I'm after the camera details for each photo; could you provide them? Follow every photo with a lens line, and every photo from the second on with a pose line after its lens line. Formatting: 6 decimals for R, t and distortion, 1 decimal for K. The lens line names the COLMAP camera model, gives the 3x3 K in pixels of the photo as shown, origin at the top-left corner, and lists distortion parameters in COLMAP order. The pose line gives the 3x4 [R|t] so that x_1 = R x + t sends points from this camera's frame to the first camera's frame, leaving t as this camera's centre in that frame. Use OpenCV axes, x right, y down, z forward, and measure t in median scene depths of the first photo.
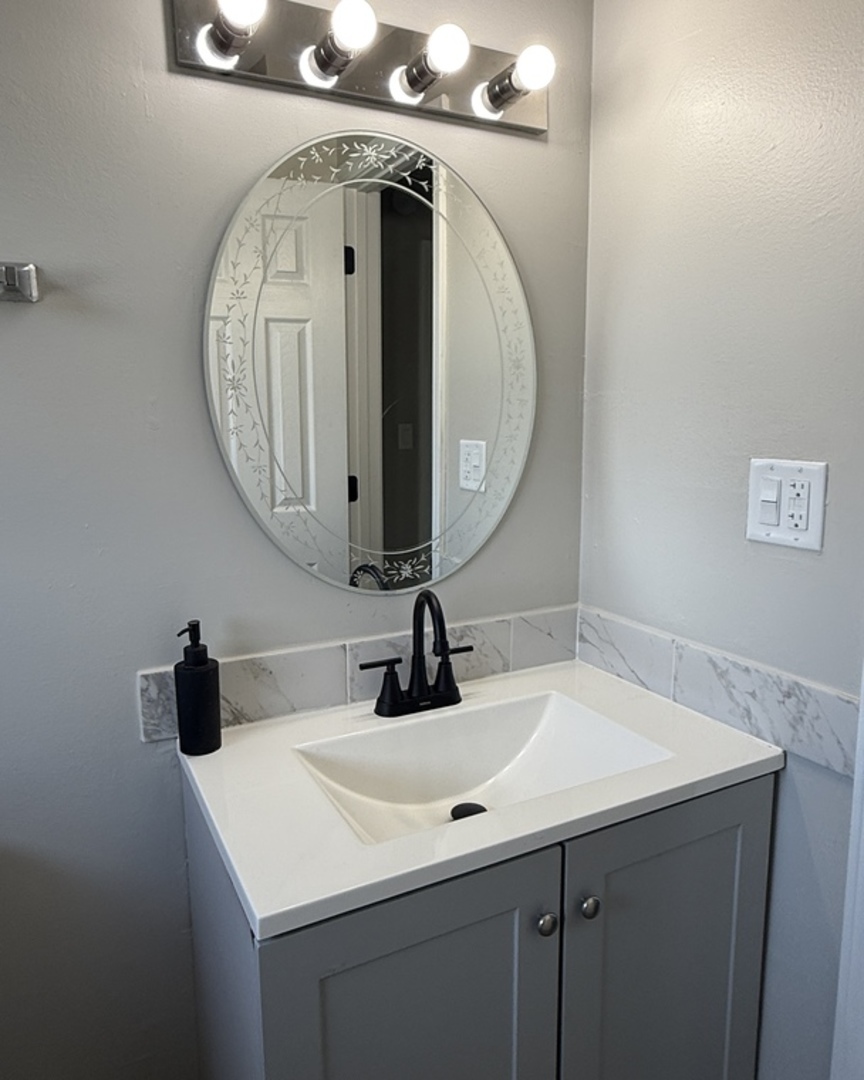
lens RADIAL K [[769.6, 0, 432.3], [0, 769.6, 535.0], [0, 0, 1]] dist [0.001452, -0.002367]
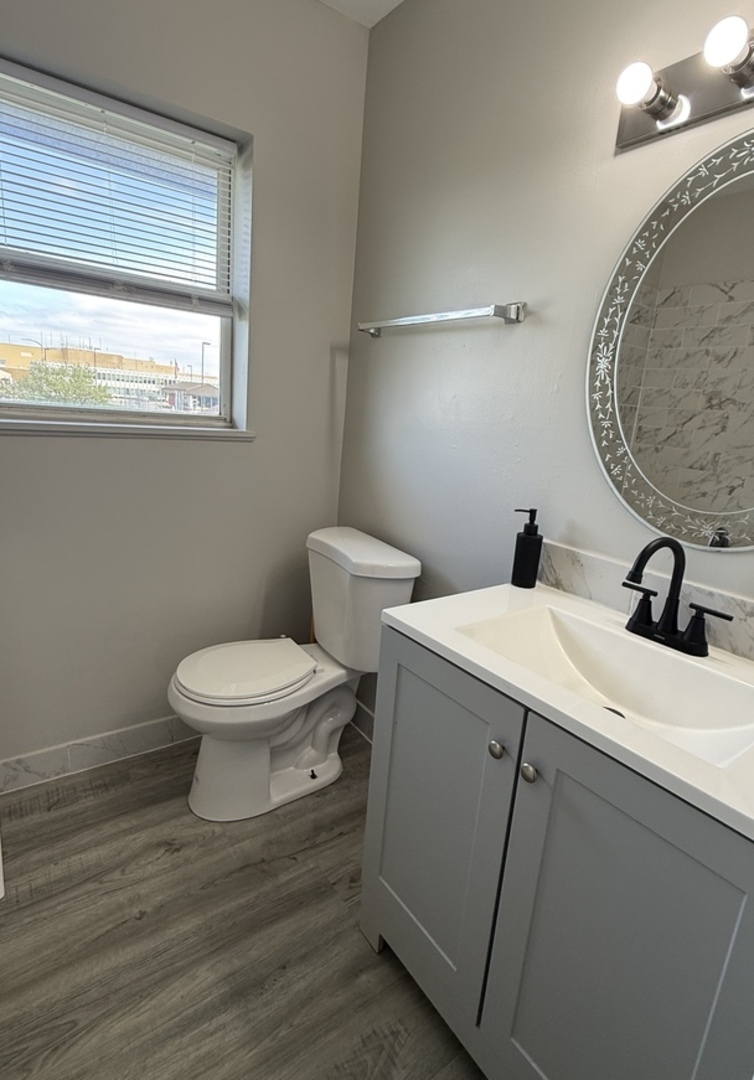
lens RADIAL K [[541.3, 0, 378.0], [0, 541.3, 541.0], [0, 0, 1]] dist [0.001821, -0.000038]
pose [[0.145782, 0.258689, -0.954897, 0.710541], [-0.230034, 0.947617, 0.221598, -0.004268], [0.962202, 0.187353, 0.197653, 0.414152]]
